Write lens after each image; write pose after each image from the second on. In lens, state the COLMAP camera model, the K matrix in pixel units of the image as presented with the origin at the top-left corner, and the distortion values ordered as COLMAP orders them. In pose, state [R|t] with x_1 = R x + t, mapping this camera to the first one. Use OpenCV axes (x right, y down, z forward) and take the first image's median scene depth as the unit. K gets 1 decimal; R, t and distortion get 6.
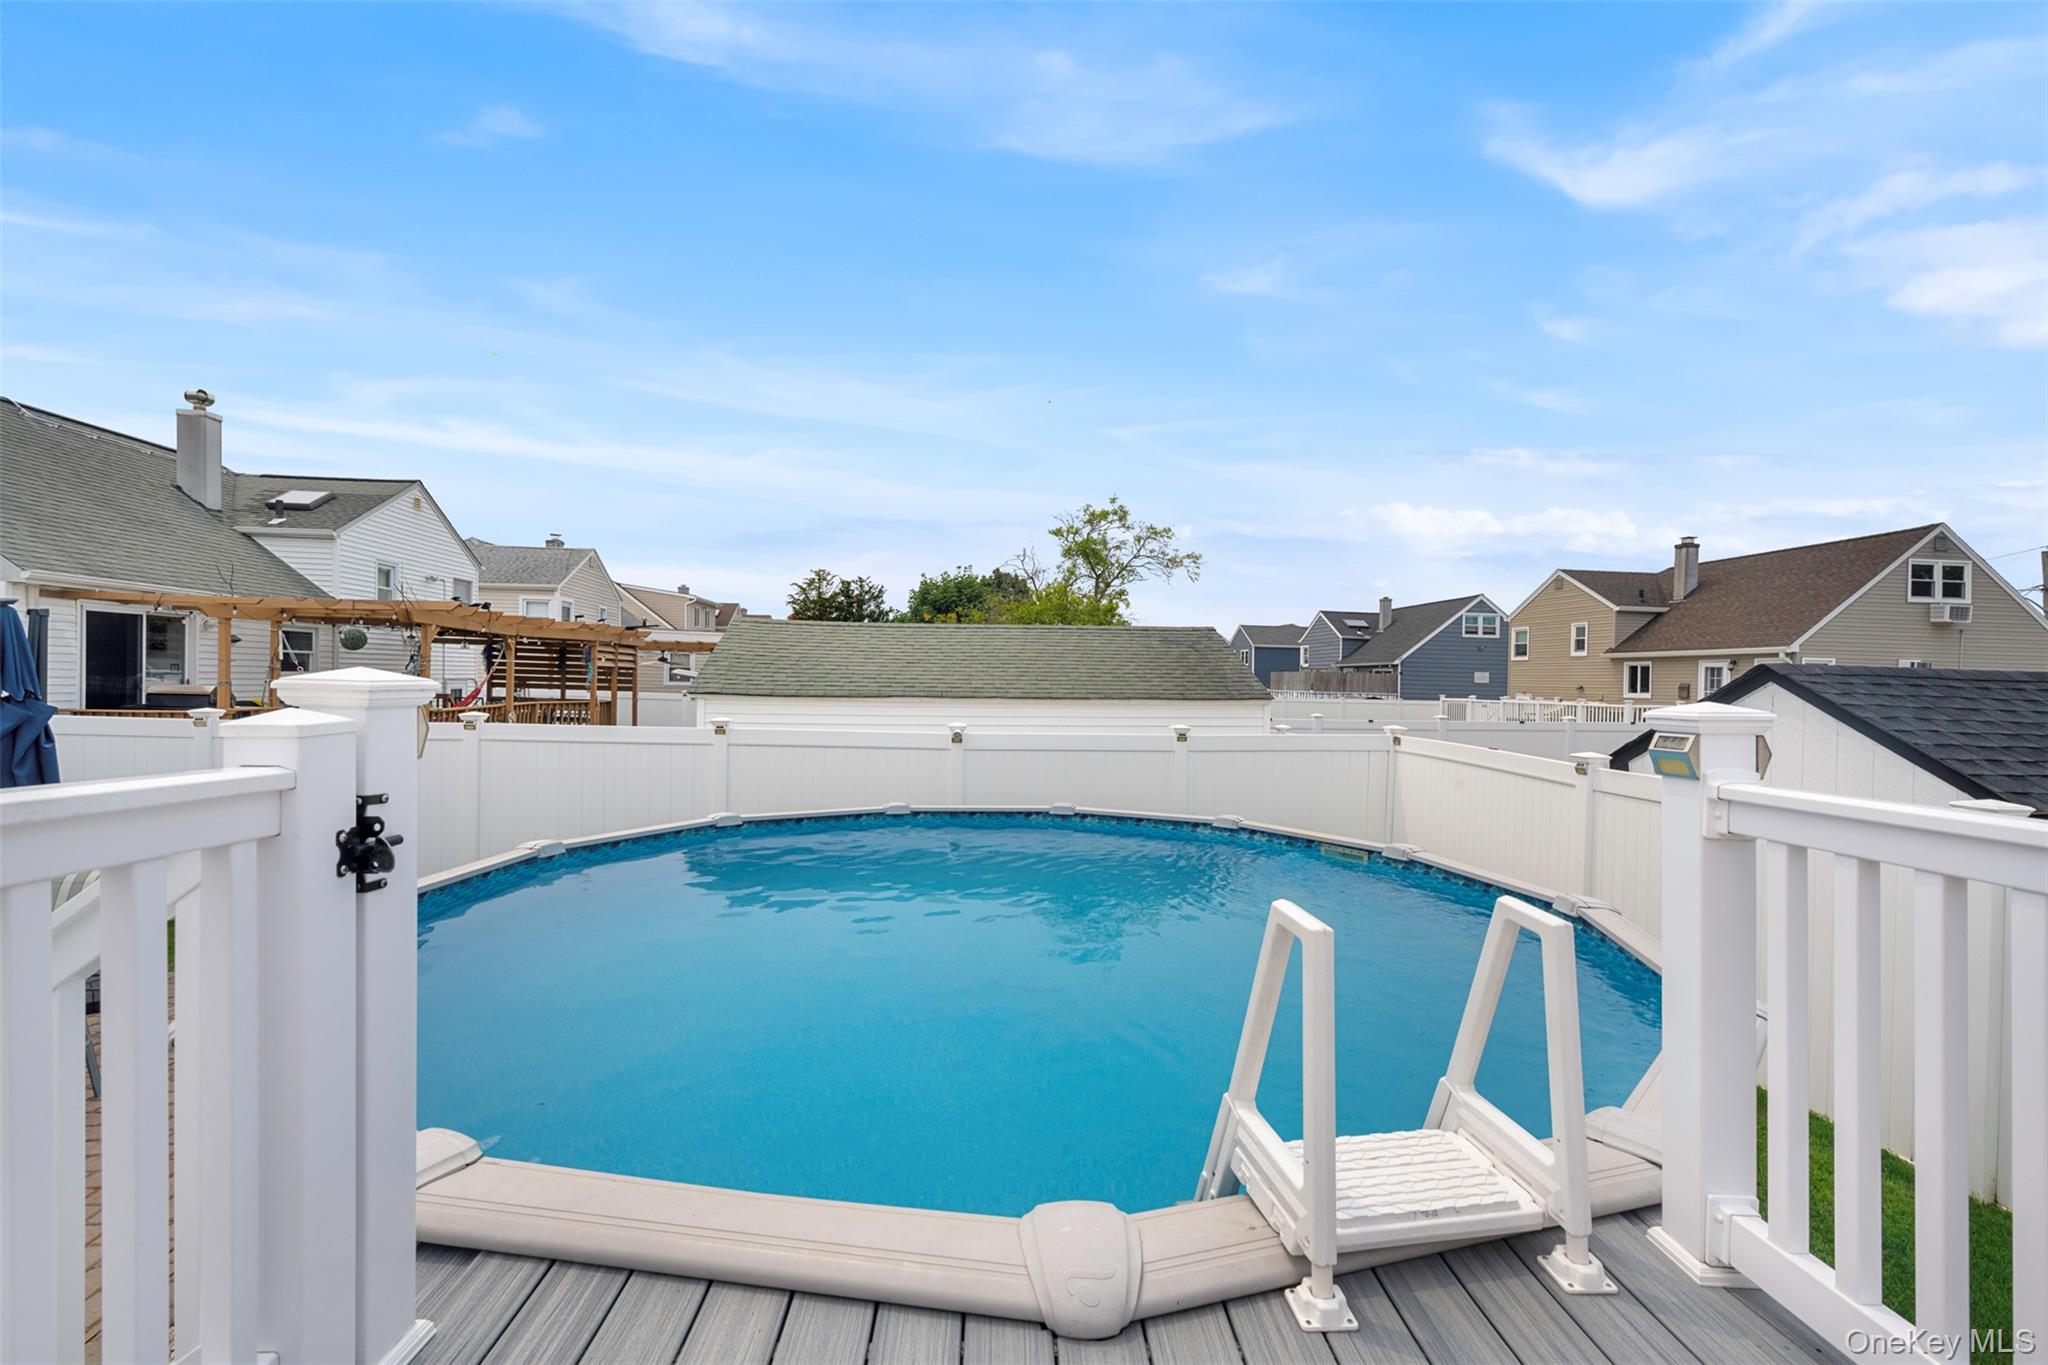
lens RADIAL K [[863.4, 0, 1024.0], [0, 863.4, 682.5], [0, 0, 1]] dist [-0.000226, -0.000011]
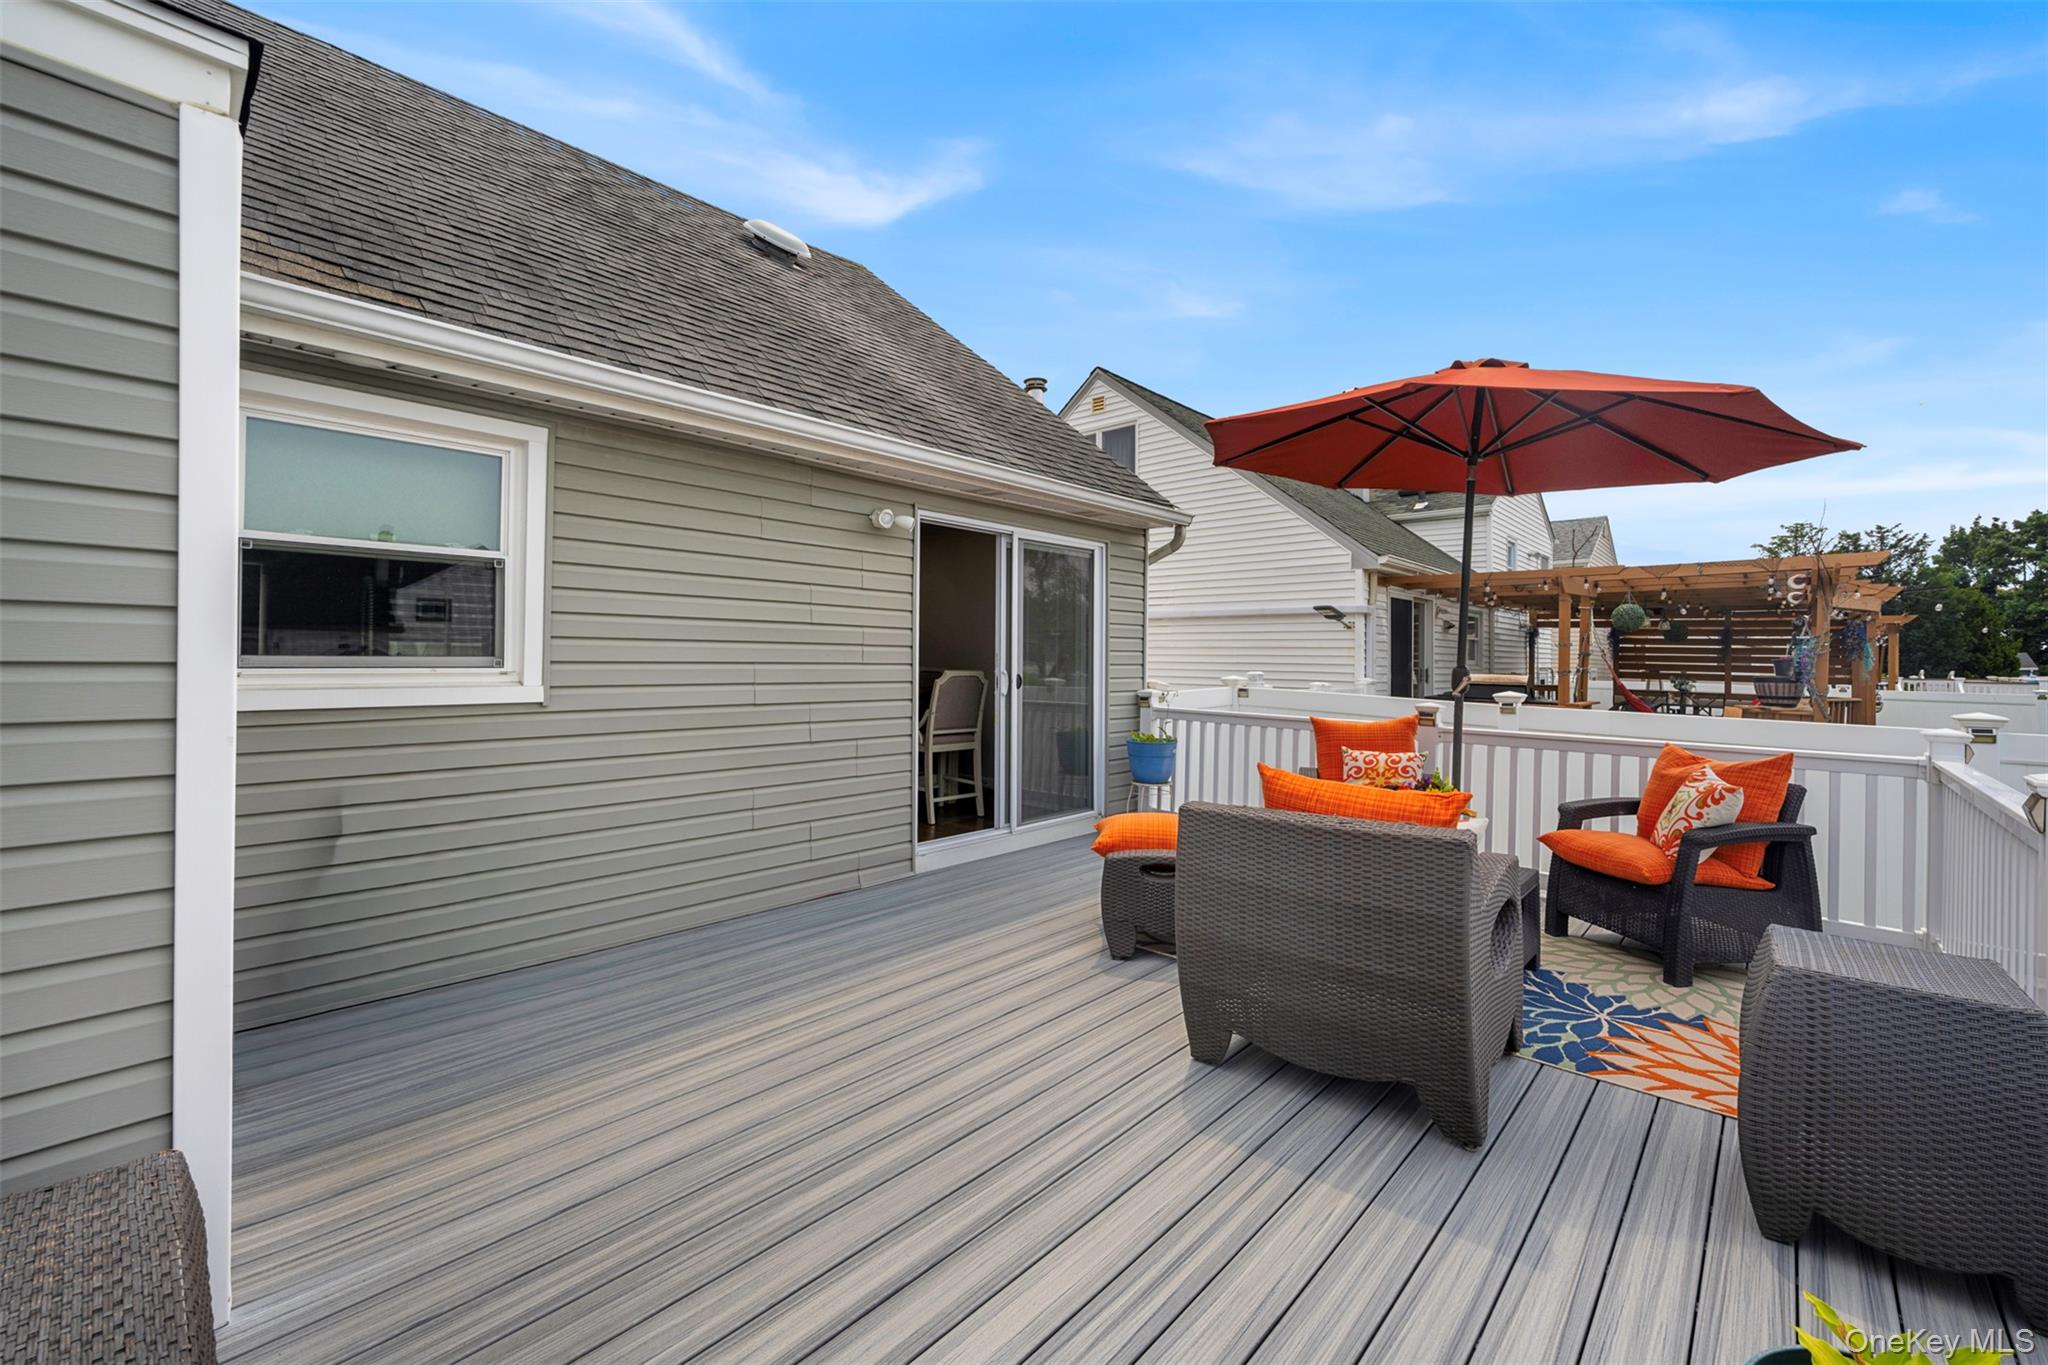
lens RADIAL K [[827.3, 0, 1022.2], [0, 827.3, 647.1], [0, 0, 1]] dist [-0.000829, 0.000131]
pose [[0.656138, -0.021437, -0.754336, -0.349032], [-0.001915, 0.999546, -0.030071, 0.000797], [0.754638, 0.021175, 0.655799, 0.041040]]
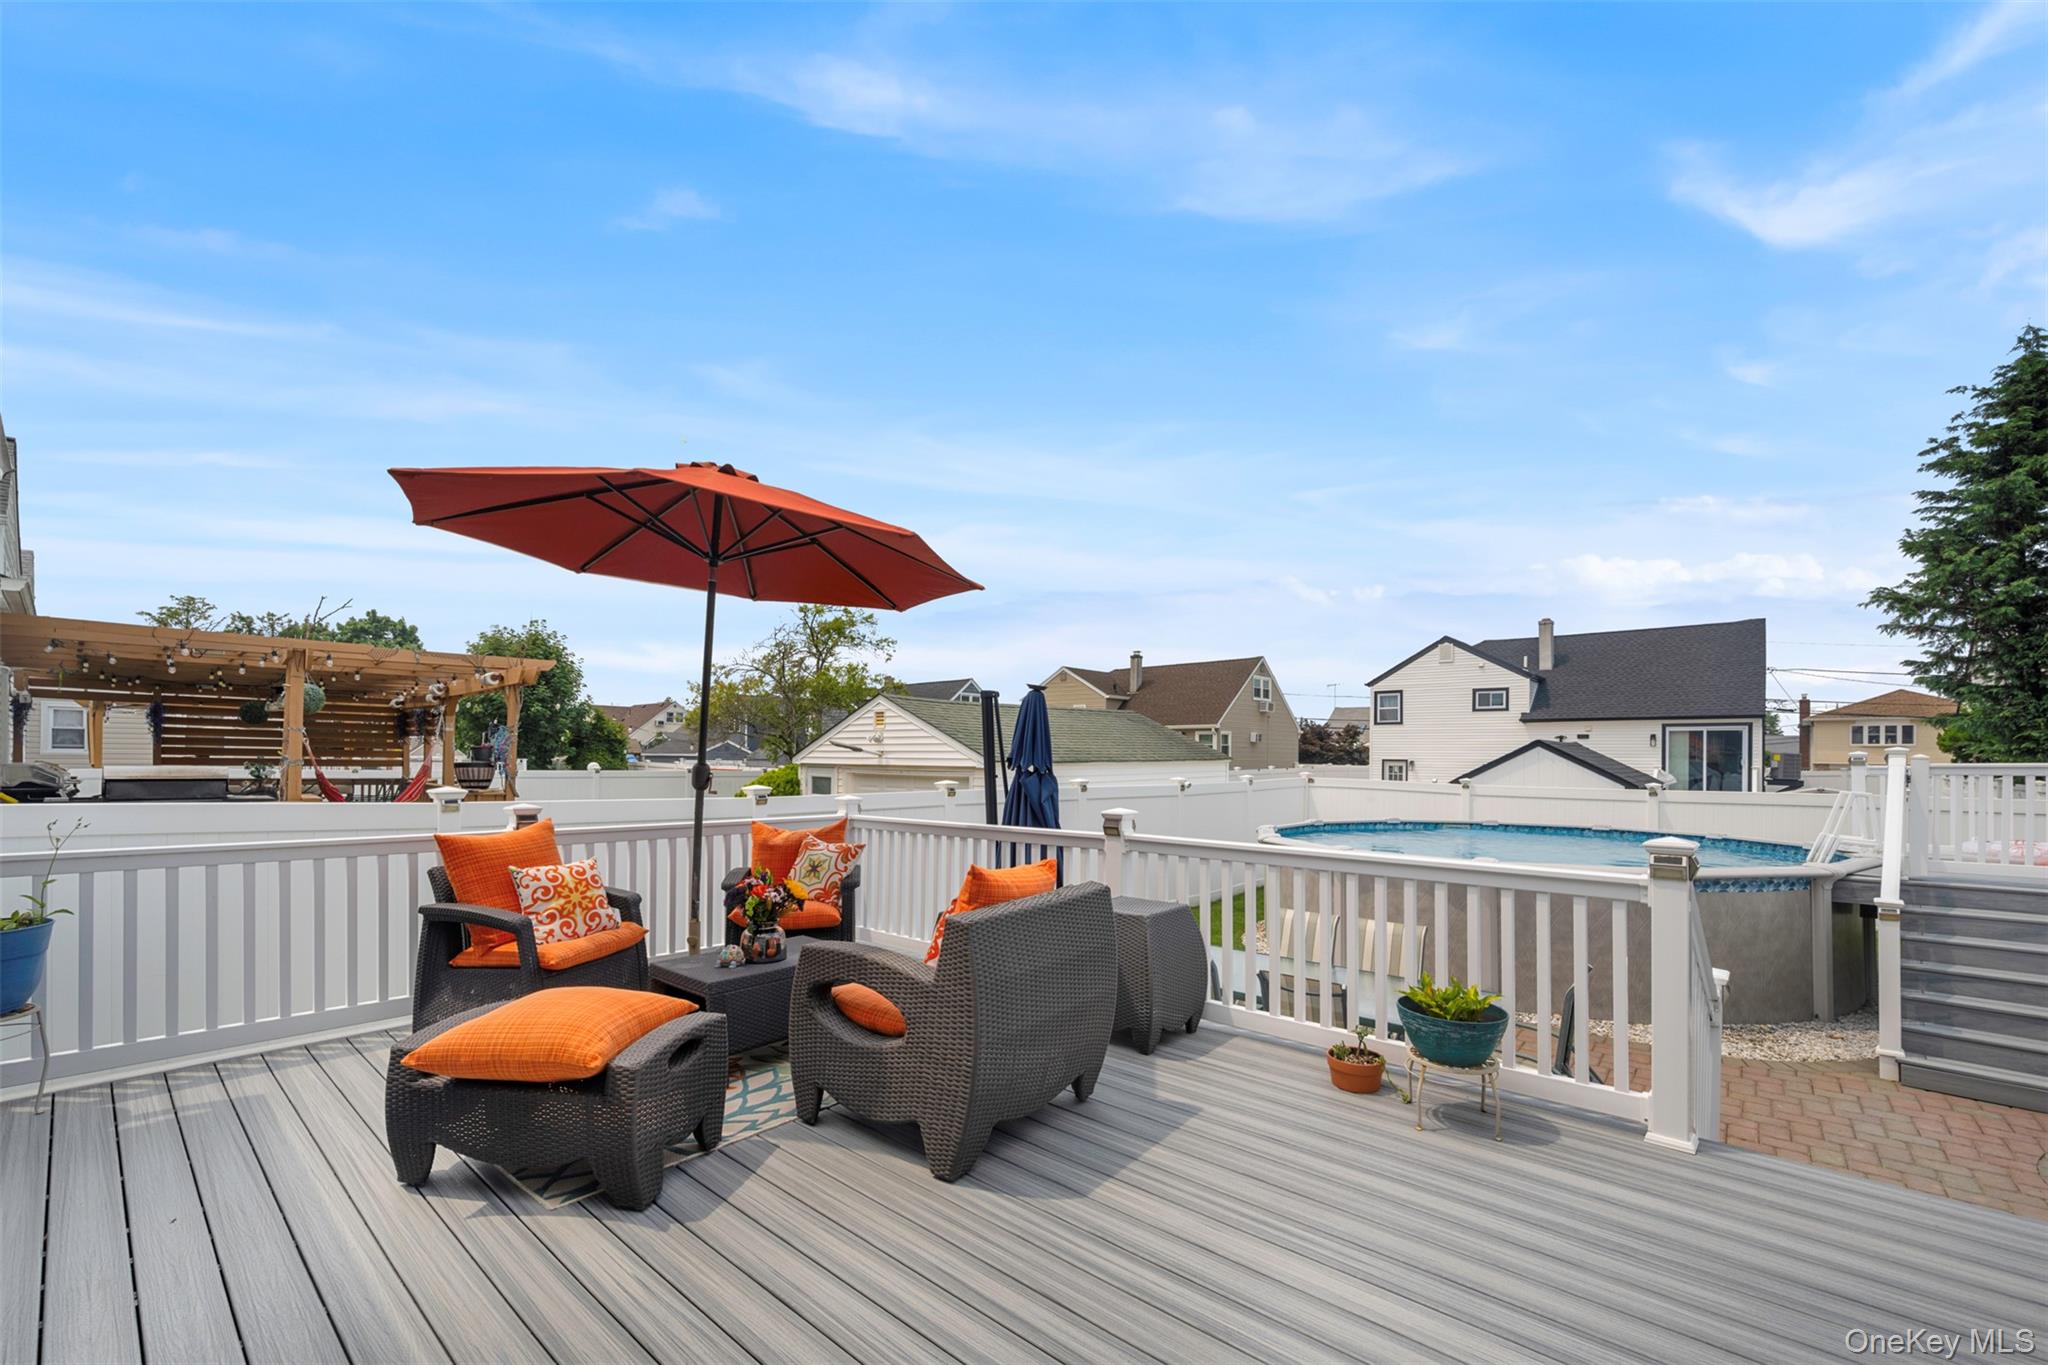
lens RADIAL K [[844.2, 0, 1012.2], [0, 844.2, 759.1], [0, 0, 1]] dist [0.000162, -0.000012]
pose [[0.745331, -0.016142, 0.666500, -0.495964], [0.007288, 0.999844, 0.016065, -0.004092], [-0.666655, -0.007116, 0.745332, 0.046650]]
